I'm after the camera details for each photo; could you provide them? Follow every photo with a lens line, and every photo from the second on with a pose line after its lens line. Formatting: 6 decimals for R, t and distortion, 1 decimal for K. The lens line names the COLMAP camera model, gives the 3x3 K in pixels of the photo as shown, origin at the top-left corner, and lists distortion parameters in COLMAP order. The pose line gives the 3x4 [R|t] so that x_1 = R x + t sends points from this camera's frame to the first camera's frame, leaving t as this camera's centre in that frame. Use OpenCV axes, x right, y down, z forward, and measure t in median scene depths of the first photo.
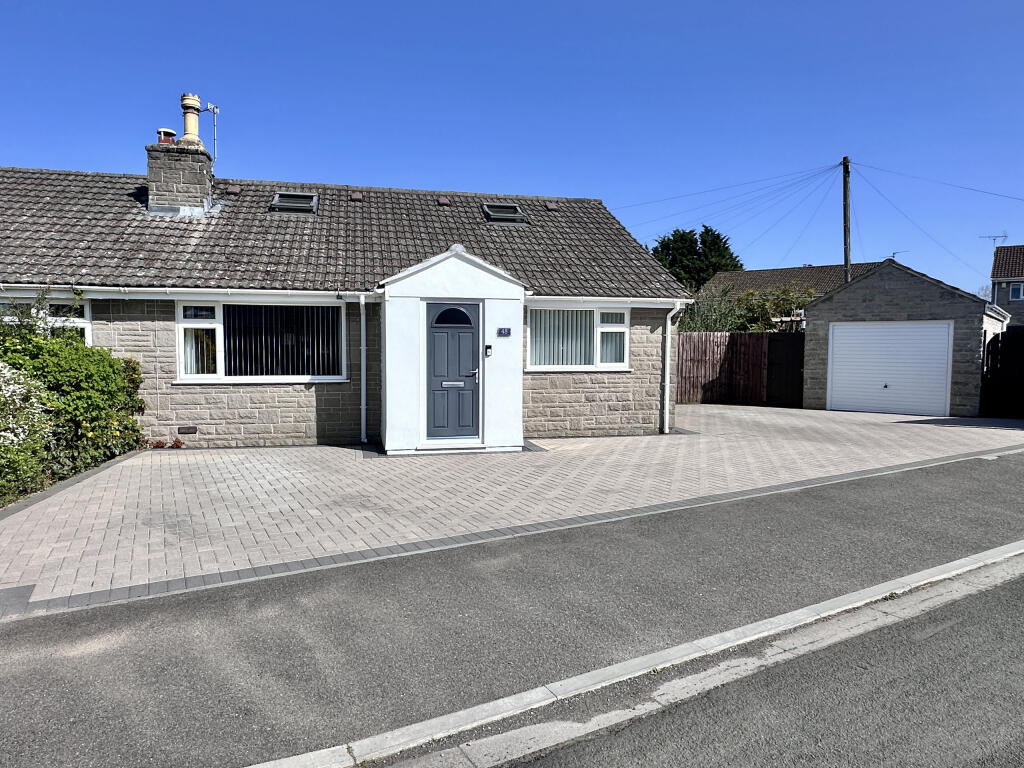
lens RADIAL K [[652.2, 0, 510.4], [0, 652.2, 385.0], [0, 0, 1]] dist [-0.001107, -0.000201]
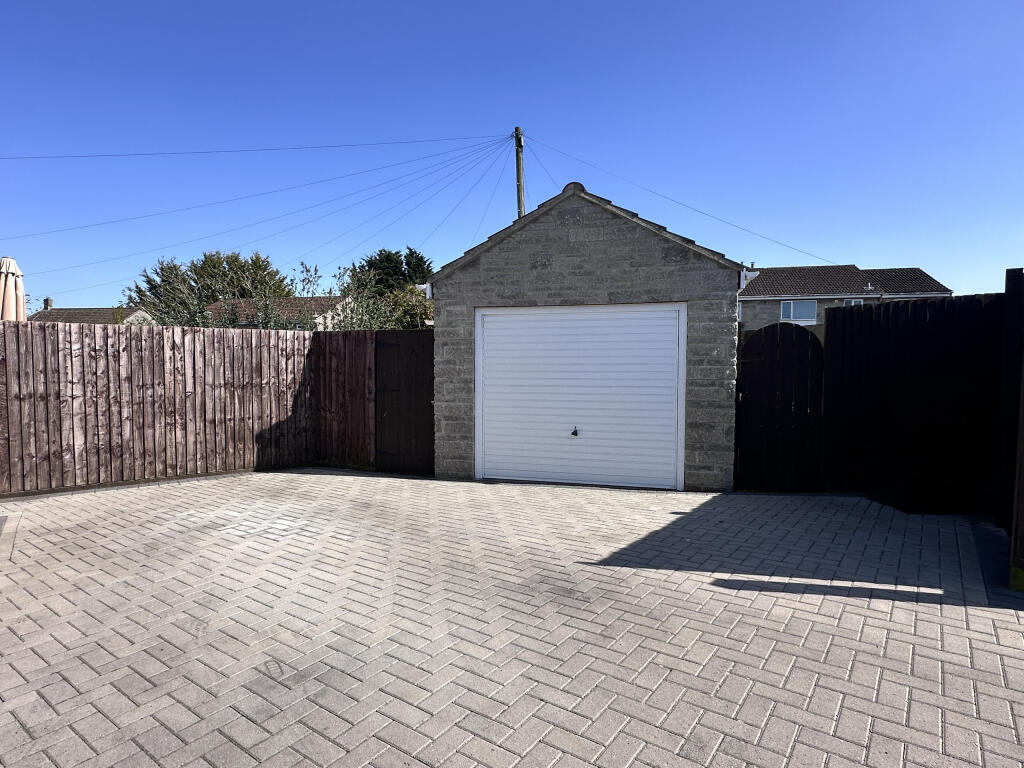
lens RADIAL K [[571.8, 0, 512.8], [0, 571.8, 386.2], [0, 0, 1]] dist [0.000132, -0.000030]
pose [[0.907939, -0.018385, 0.418699, 0.302592], [0.027717, 0.999484, -0.016218, -0.025408], [-0.418185, 0.026330, 0.907980, 0.538276]]
